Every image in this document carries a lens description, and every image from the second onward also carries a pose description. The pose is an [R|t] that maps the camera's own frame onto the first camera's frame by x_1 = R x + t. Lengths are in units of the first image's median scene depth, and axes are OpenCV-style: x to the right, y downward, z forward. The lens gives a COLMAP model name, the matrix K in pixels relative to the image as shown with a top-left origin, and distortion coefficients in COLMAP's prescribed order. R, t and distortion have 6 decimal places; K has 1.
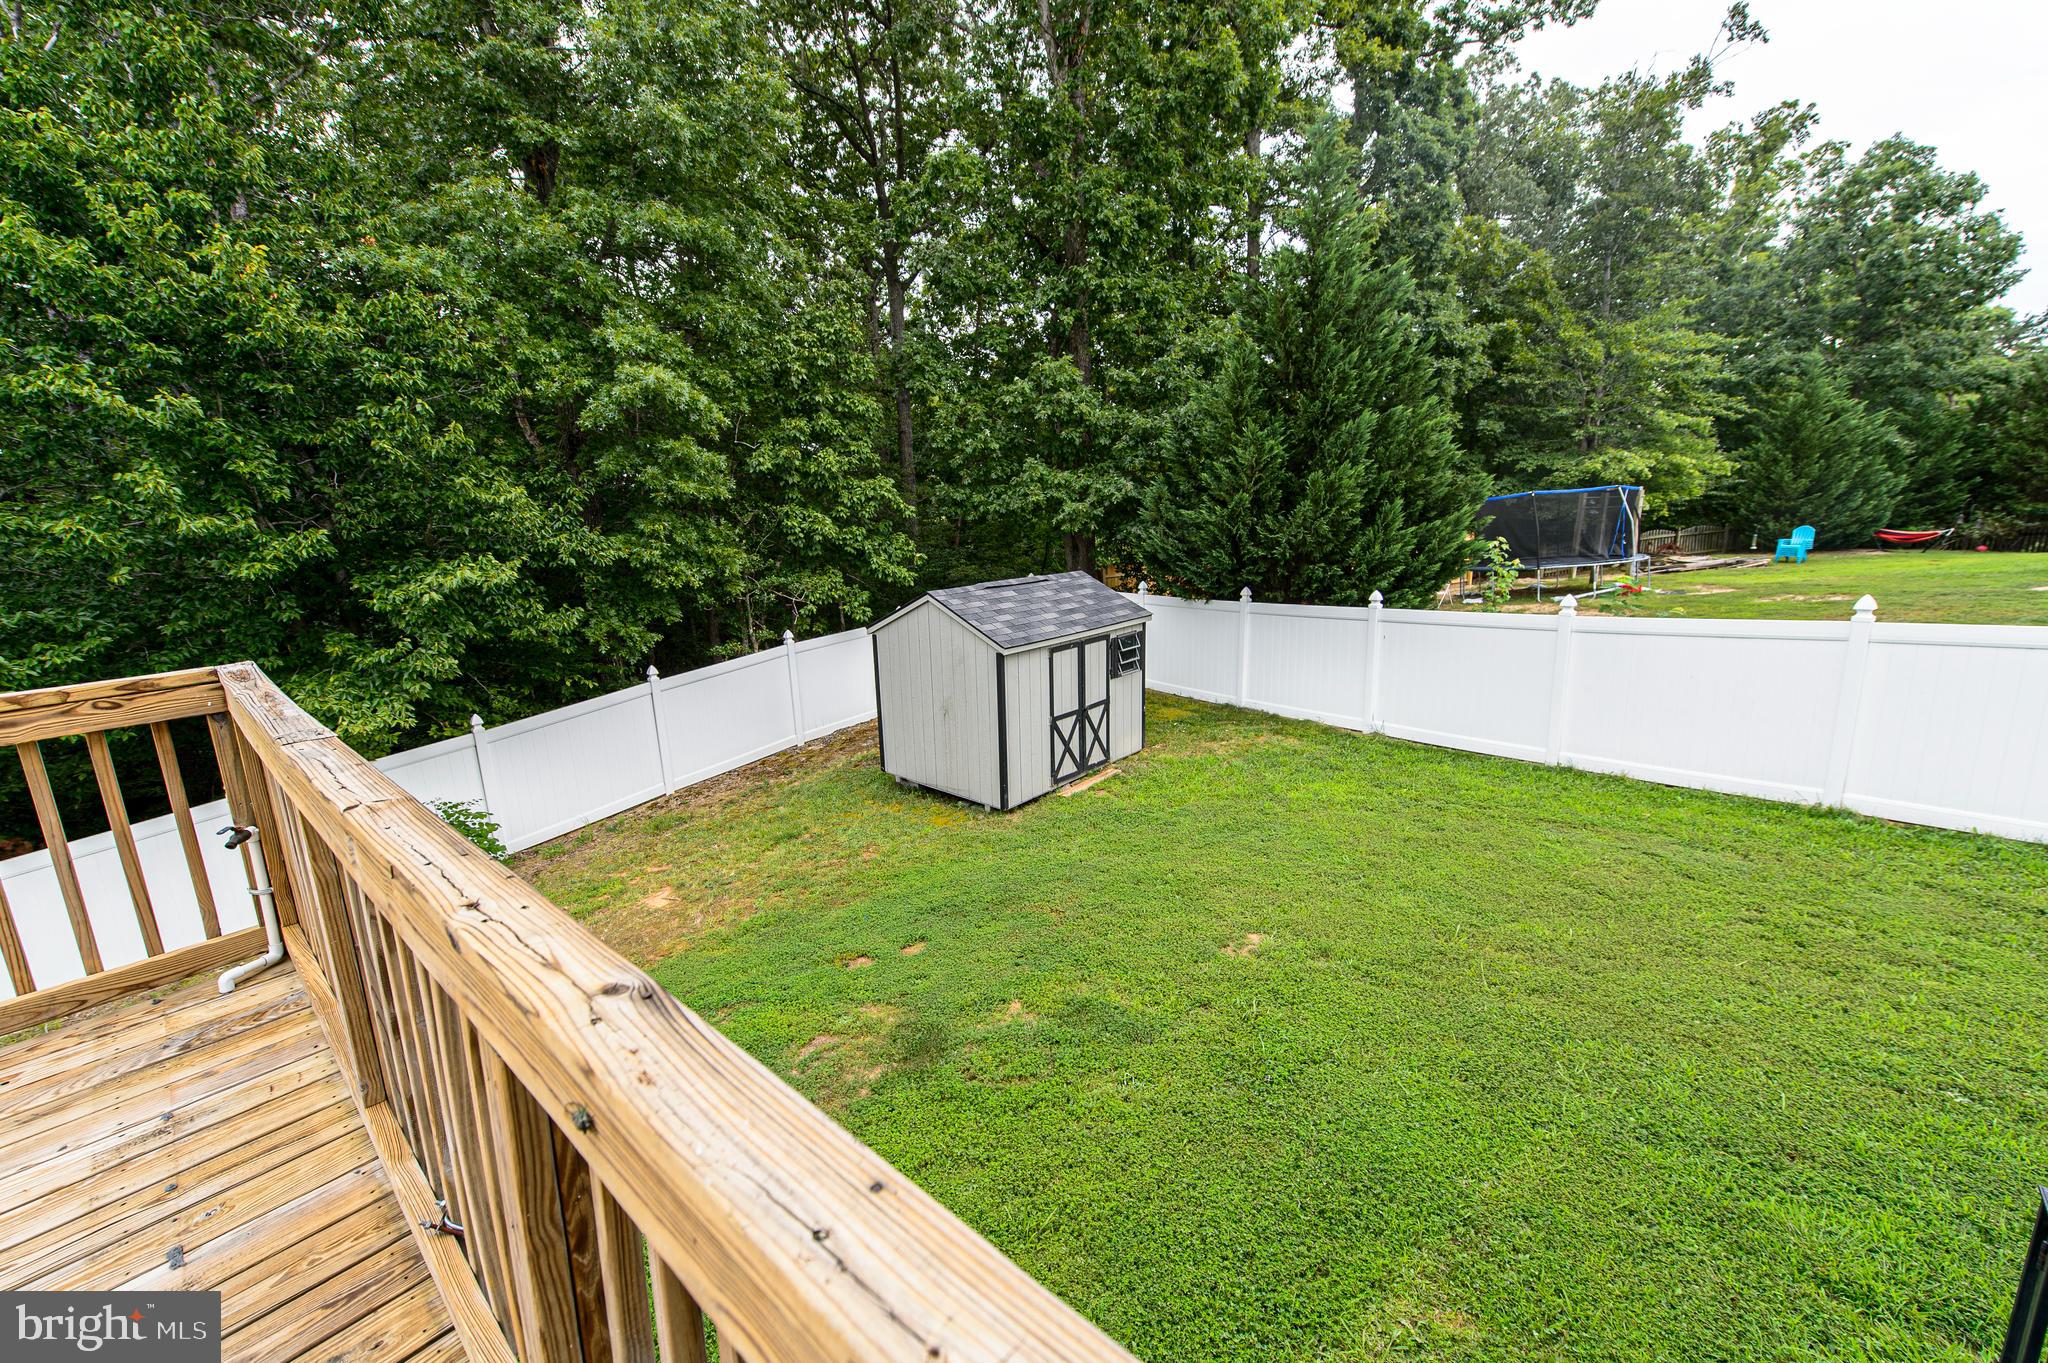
lens RADIAL K [[803.6, 0, 1024.0], [0, 803.6, 681.5], [0, 0, 1]] dist [0.009335, -0.000186]
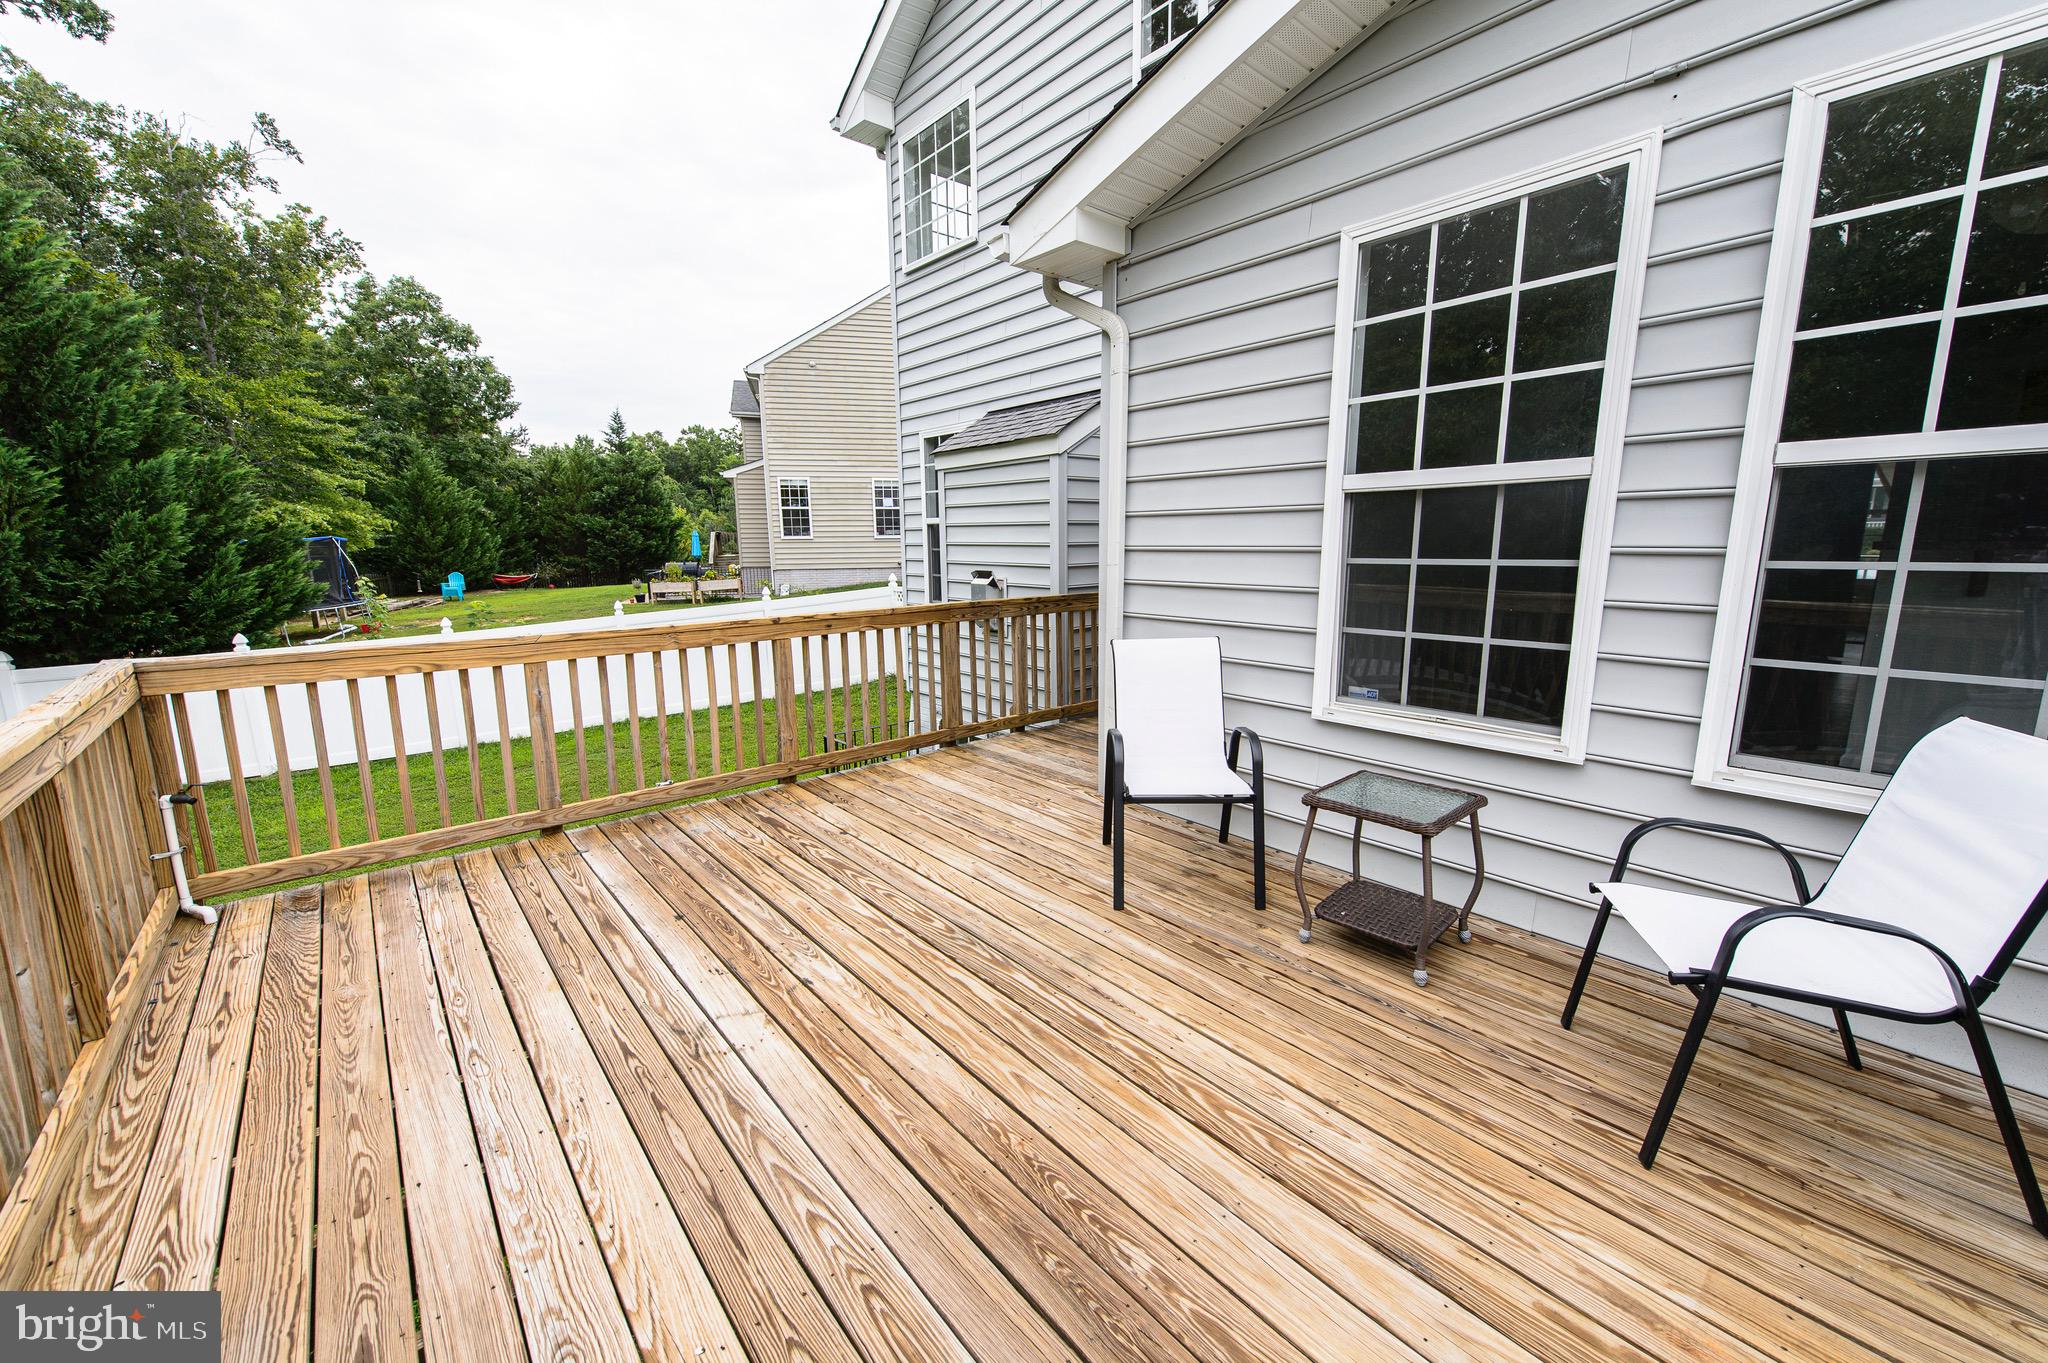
lens RADIAL K [[780.7, 0, 1024.0], [0, 780.7, 681.5], [0, 0, 1]] dist [0.001222, -0.001954]
pose [[0.130857, -0.154150, 0.979344, -0.147768], [0.211682, 0.969402, 0.124300, 0.011687], [-0.968539, 0.191043, 0.159483, -0.032753]]
